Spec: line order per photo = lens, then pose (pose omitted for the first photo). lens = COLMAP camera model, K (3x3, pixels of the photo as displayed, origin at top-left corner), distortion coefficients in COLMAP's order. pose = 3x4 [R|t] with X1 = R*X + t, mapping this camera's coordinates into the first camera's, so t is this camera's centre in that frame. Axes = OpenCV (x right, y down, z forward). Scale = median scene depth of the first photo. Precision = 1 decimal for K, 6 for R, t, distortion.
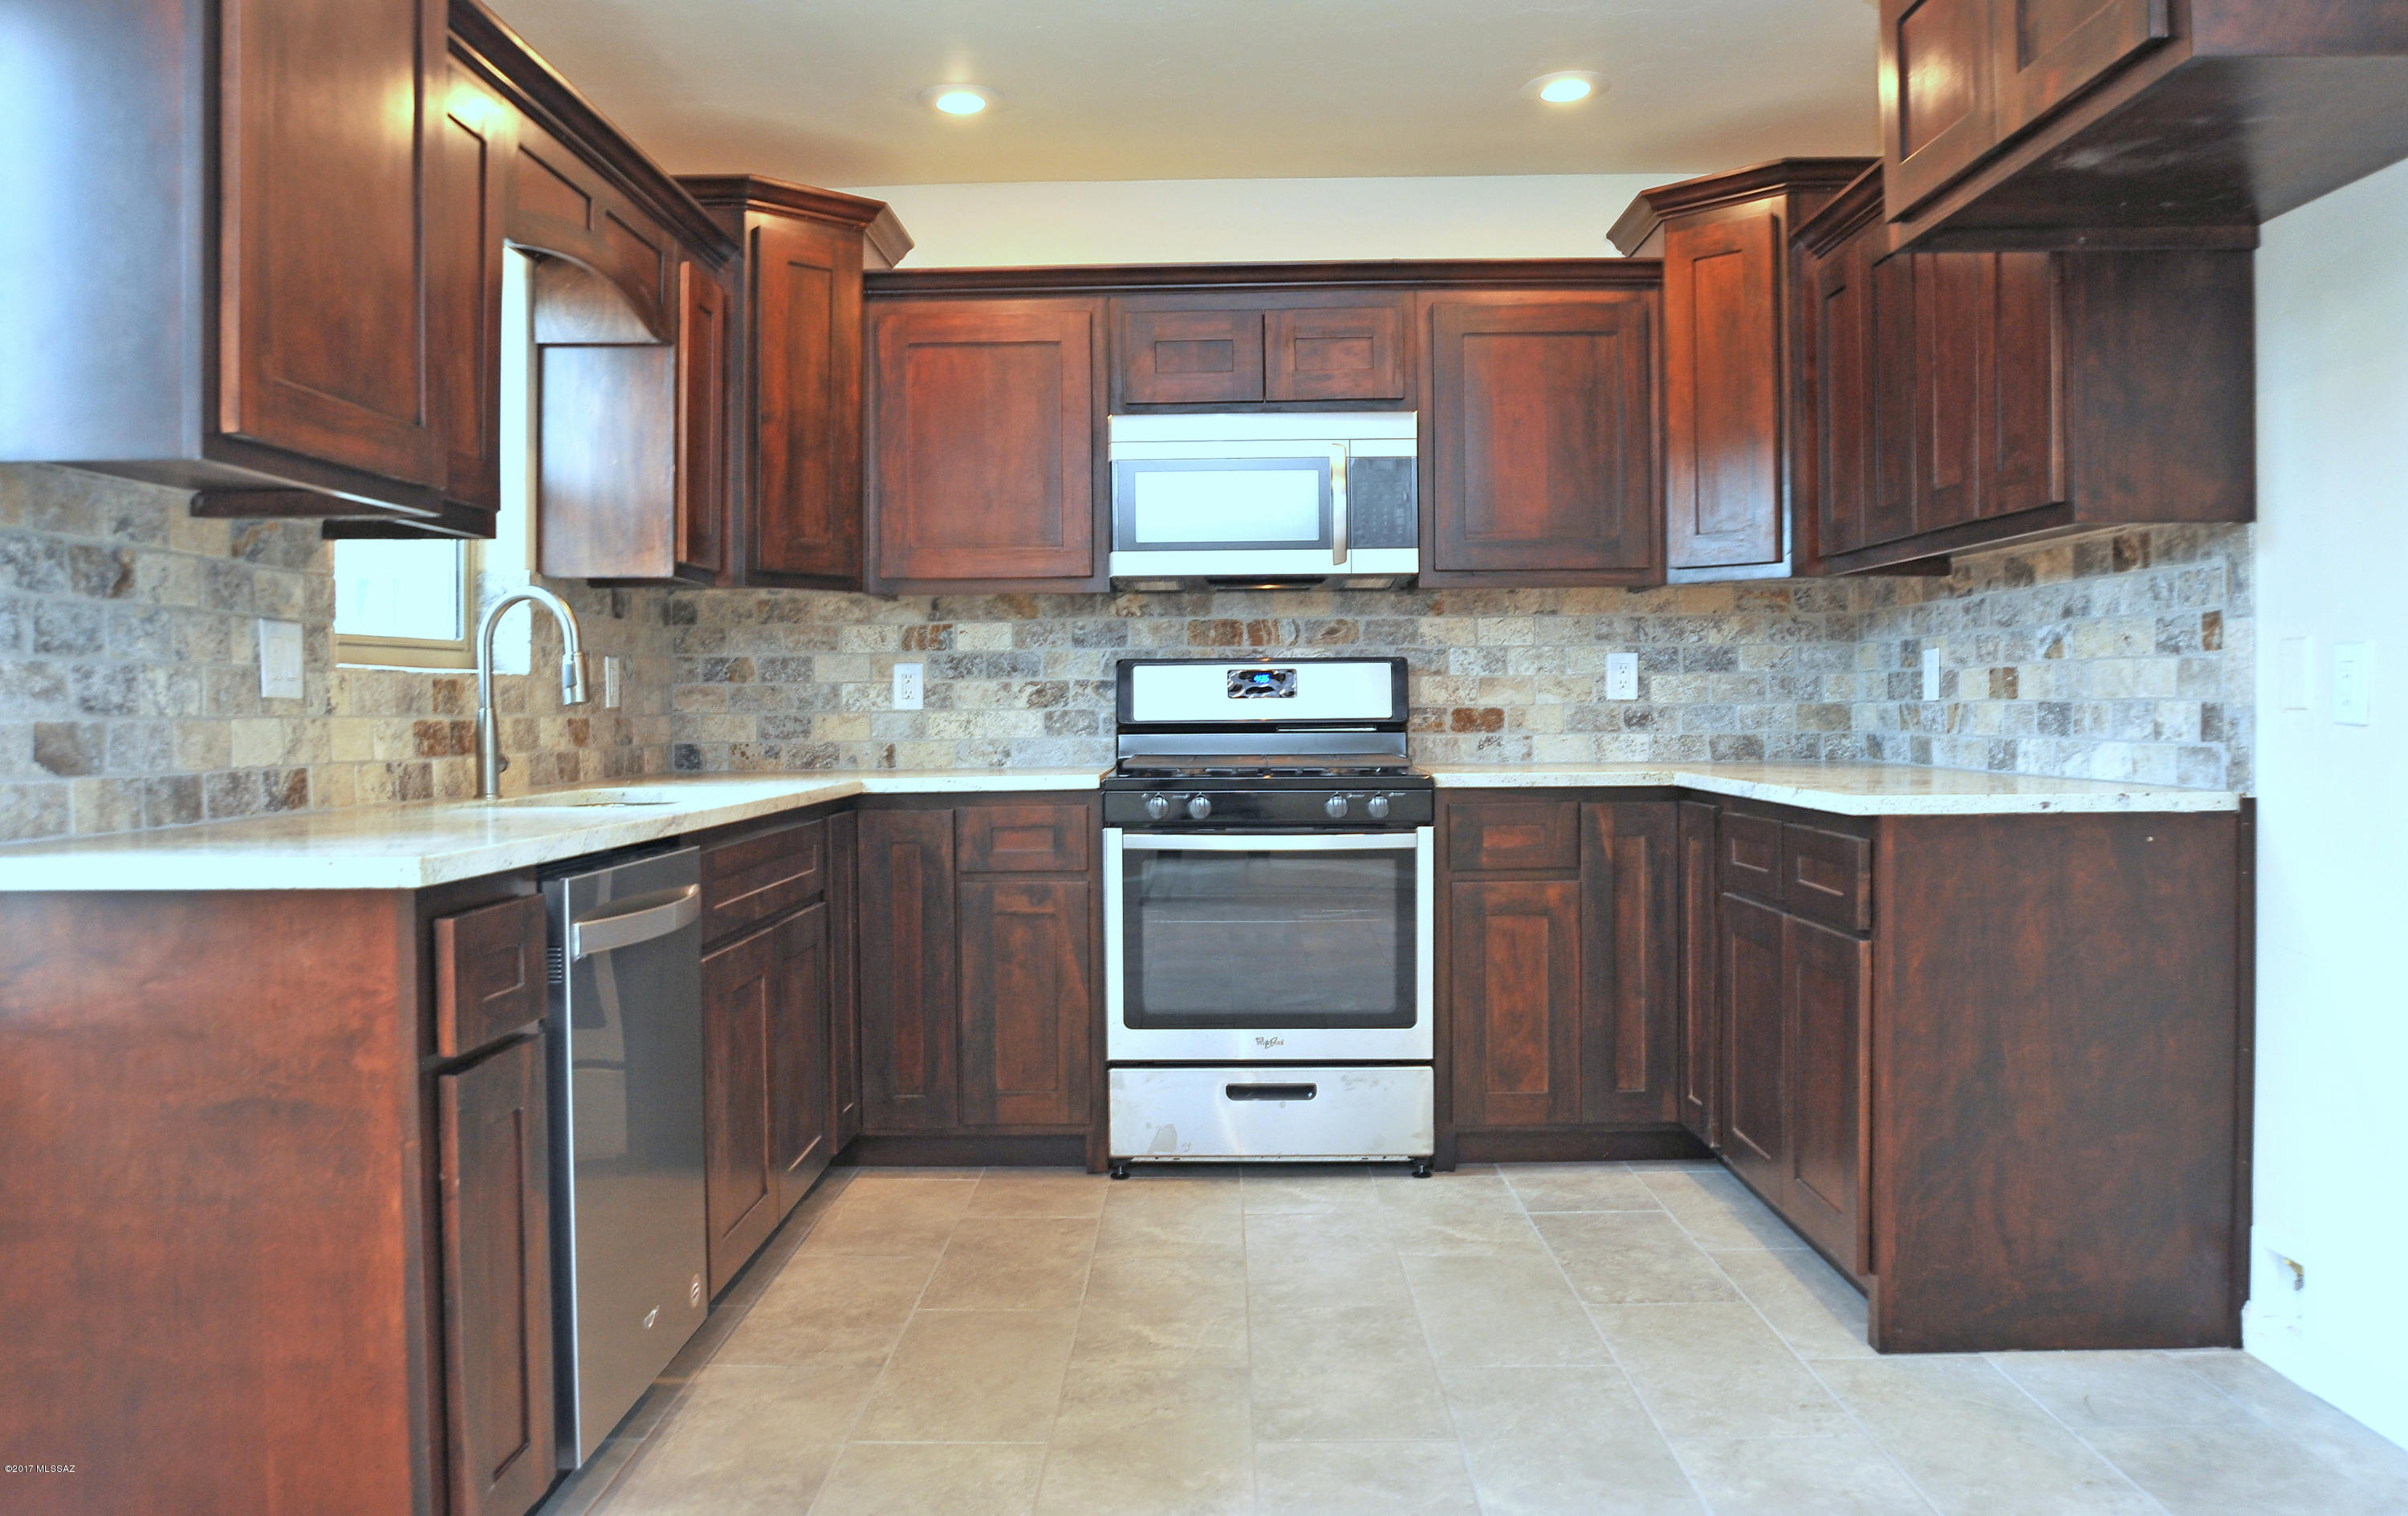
lens RADIAL K [[1799.8, 0, 1170.7], [0, 1799.8, 720.8], [0, 0, 1]] dist [-0.078434, 0.007918]
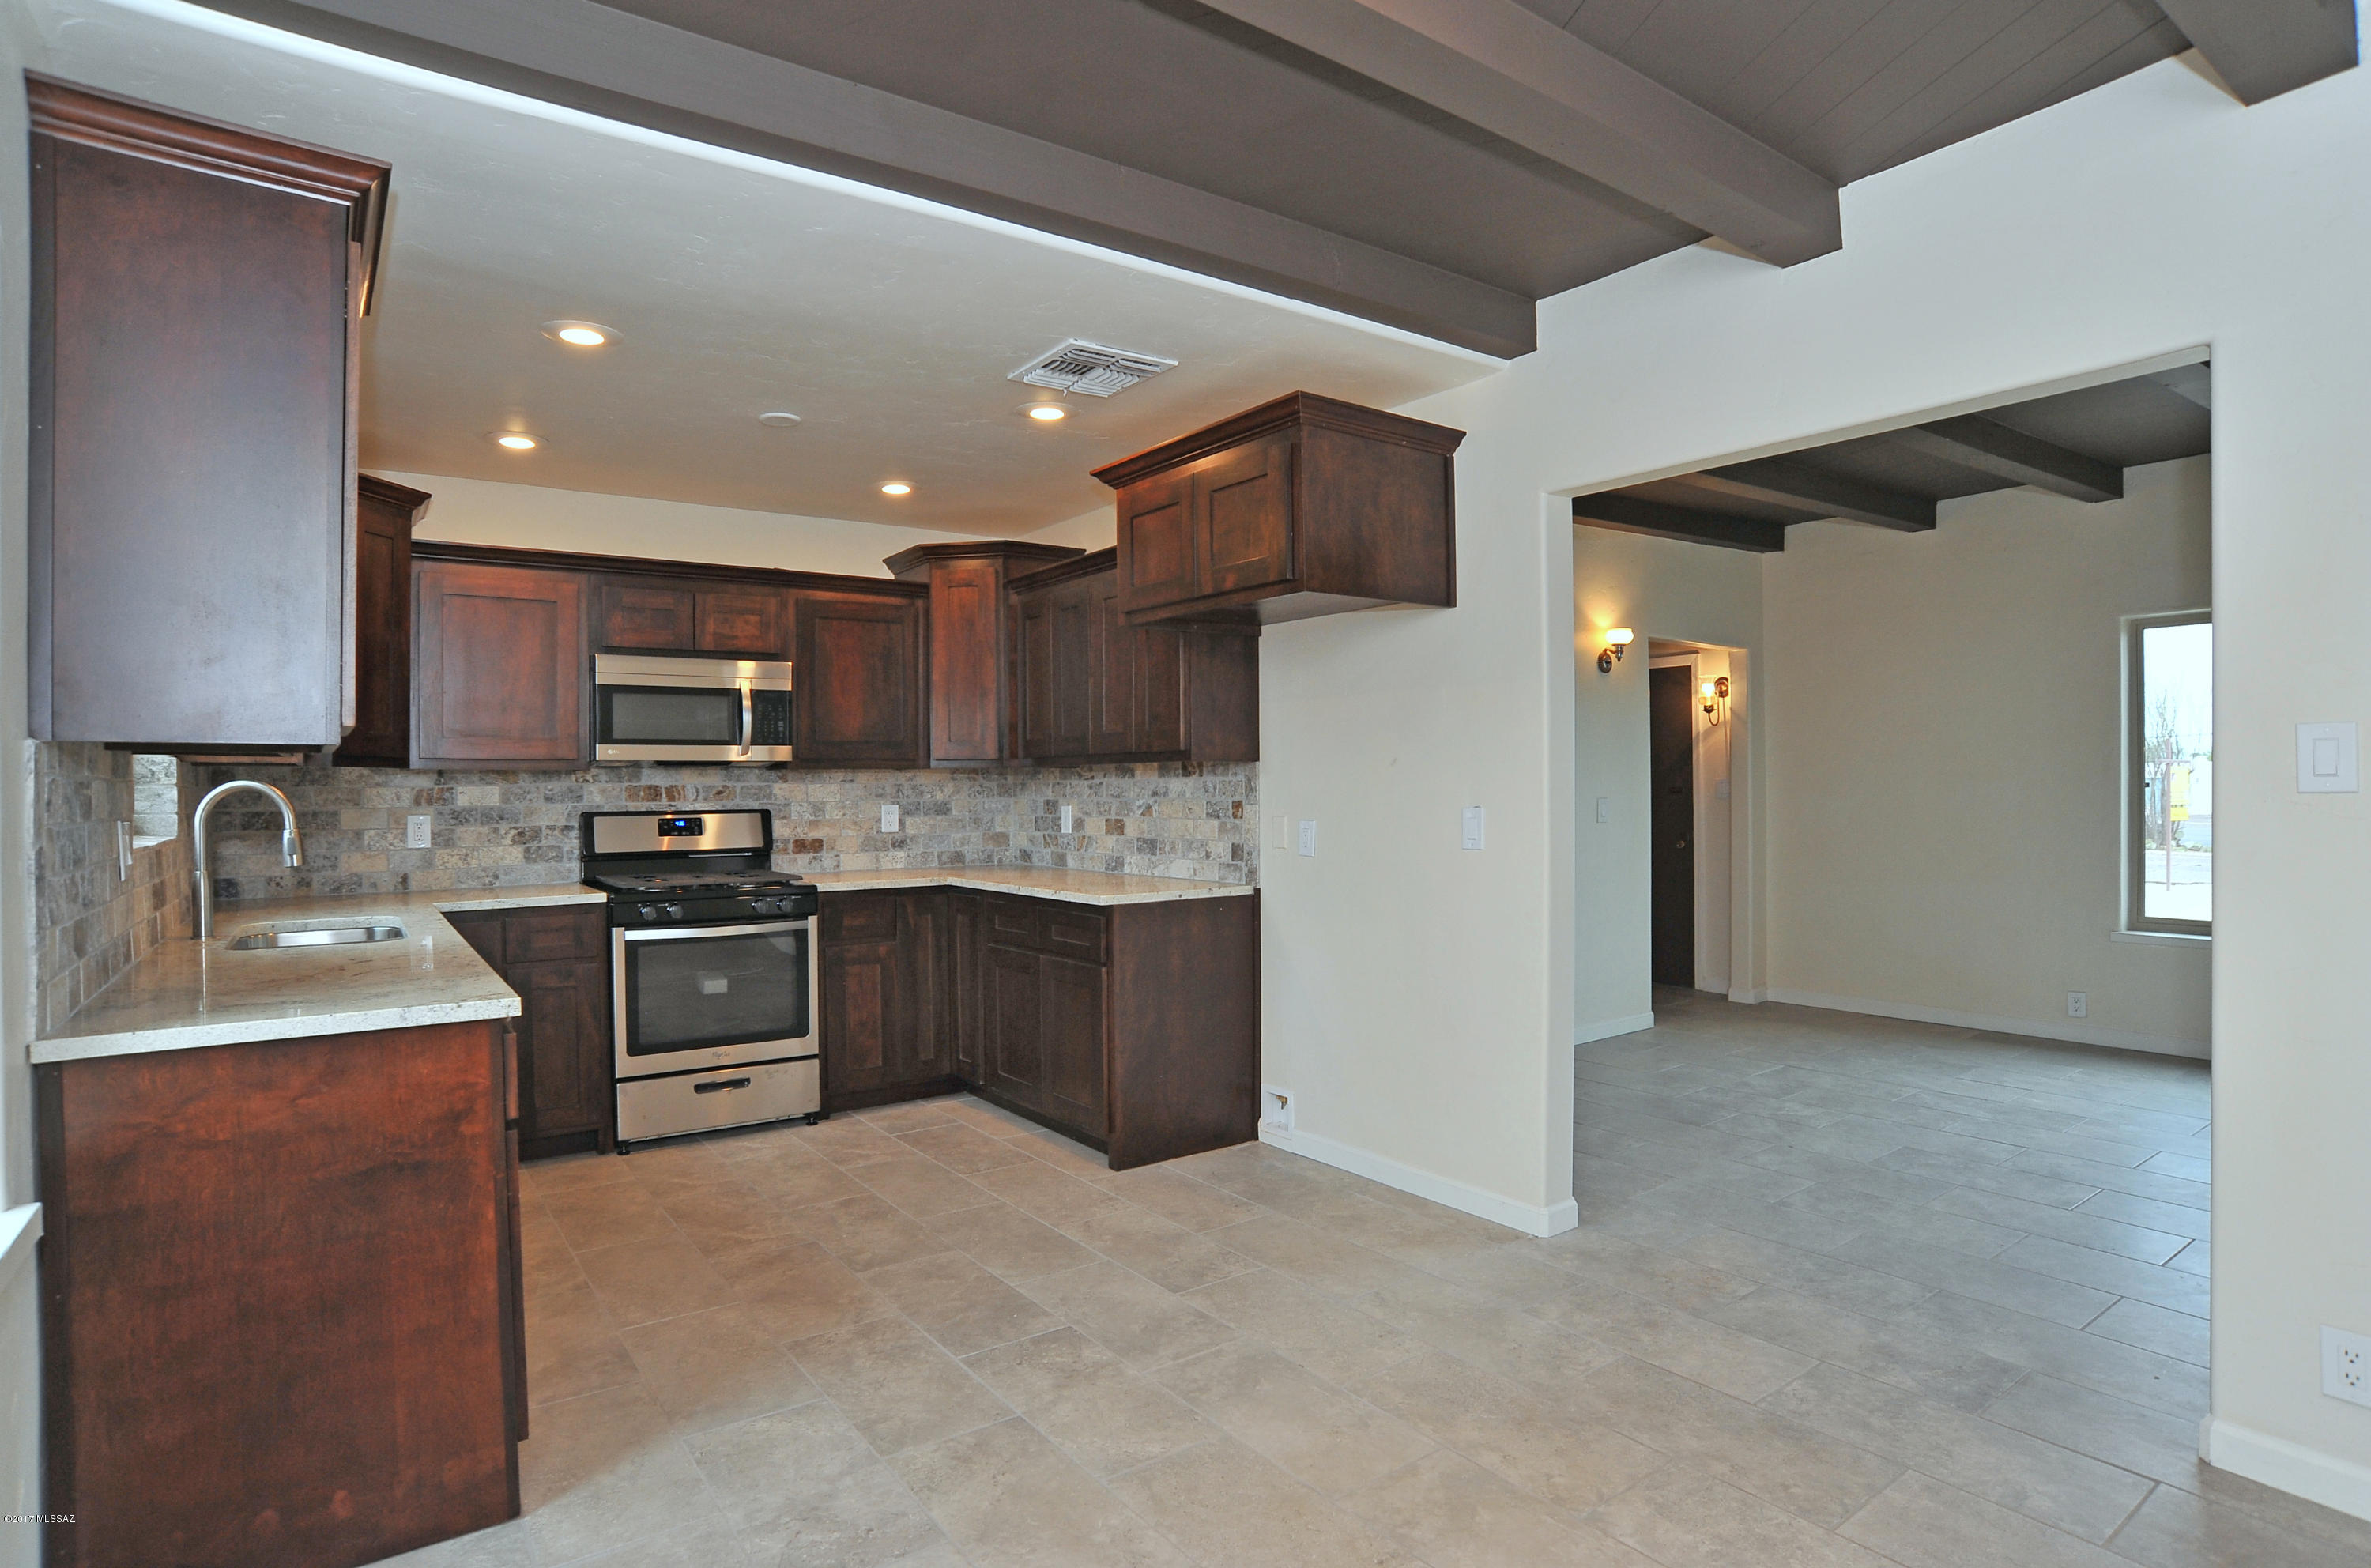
lens RADIAL K [[1229.1, 0, 1155.3], [0, 1229.1, 791.6], [0, 0, 1]] dist [-0.072502, 0.008120]
pose [[0.802810, -0.000059, 0.596235, -0.279801], [0.006088, 0.999949, -0.008099, -0.045377], [-0.596204, 0.010132, 0.802769, -0.108137]]
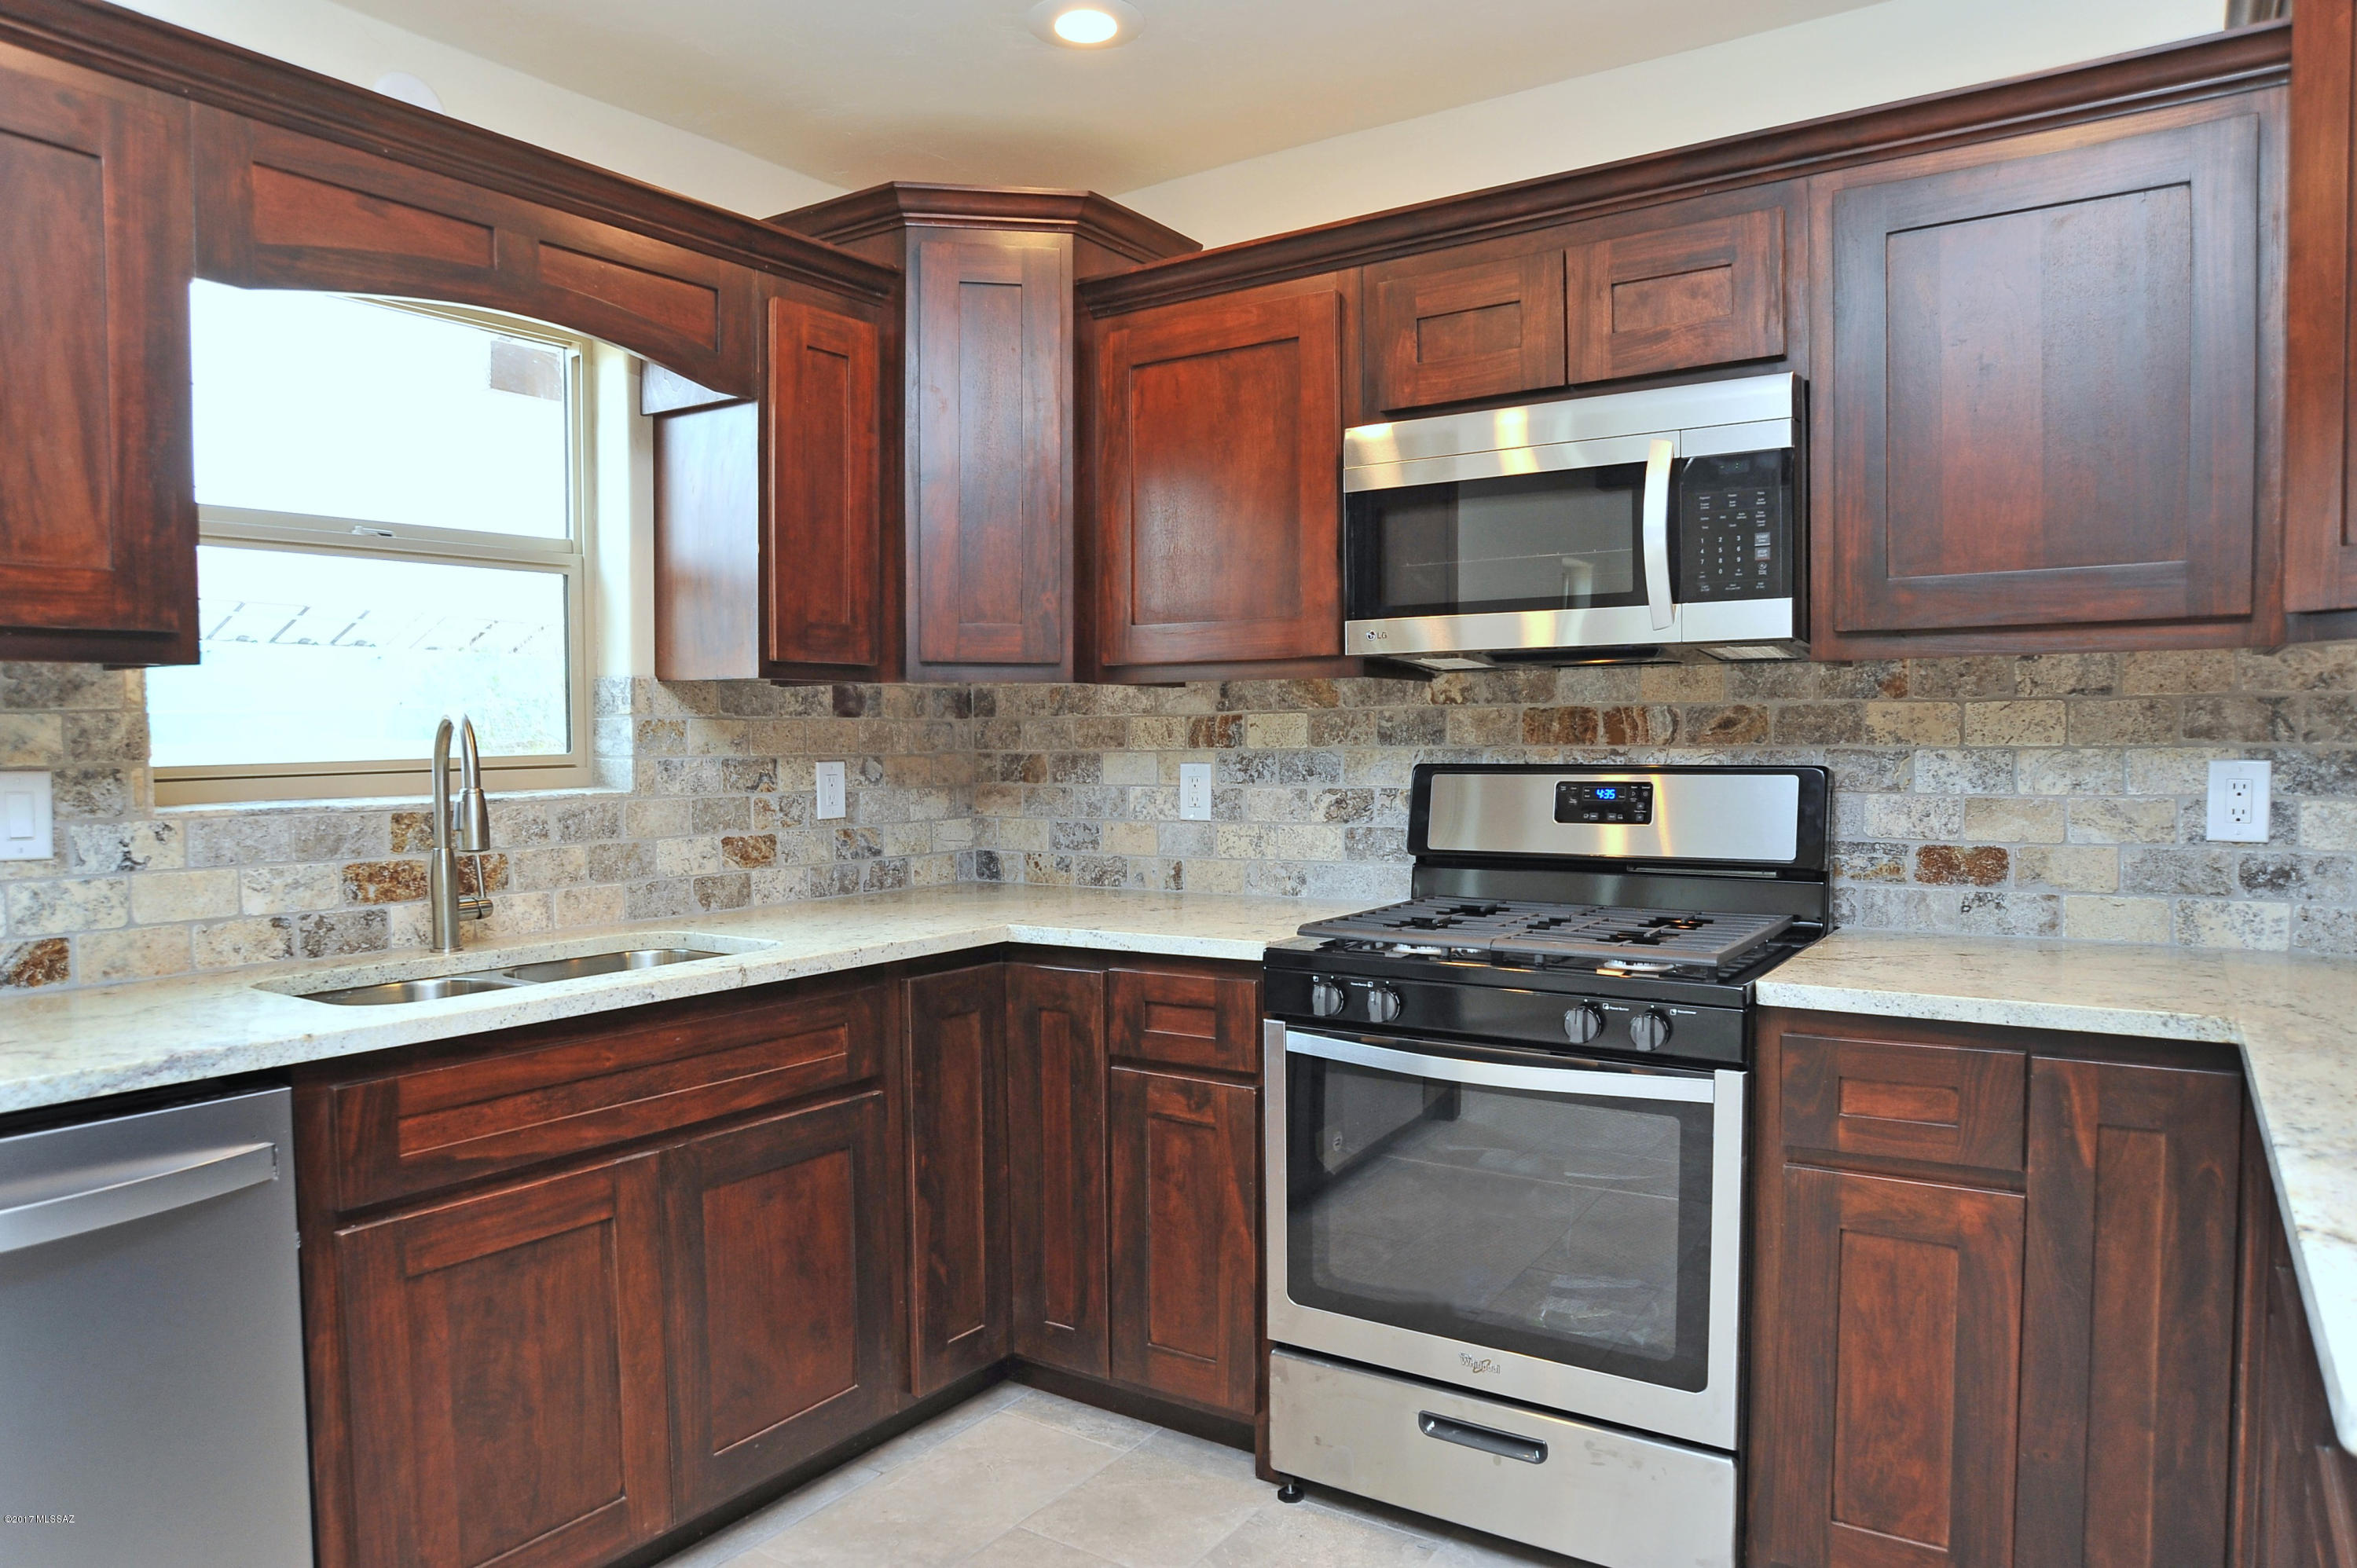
lens RADIAL K [[1499.5, 0, 1171.4], [0, 1499.5, 802.4], [0, 0, 1]] dist [-0.076910, 0.037673]
pose [[0.843326, 0.024413, -0.536848, 0.244667], [-0.002617, 0.999142, 0.041325, -0.049018], [0.537396, -0.033446, 0.842667, 0.484719]]
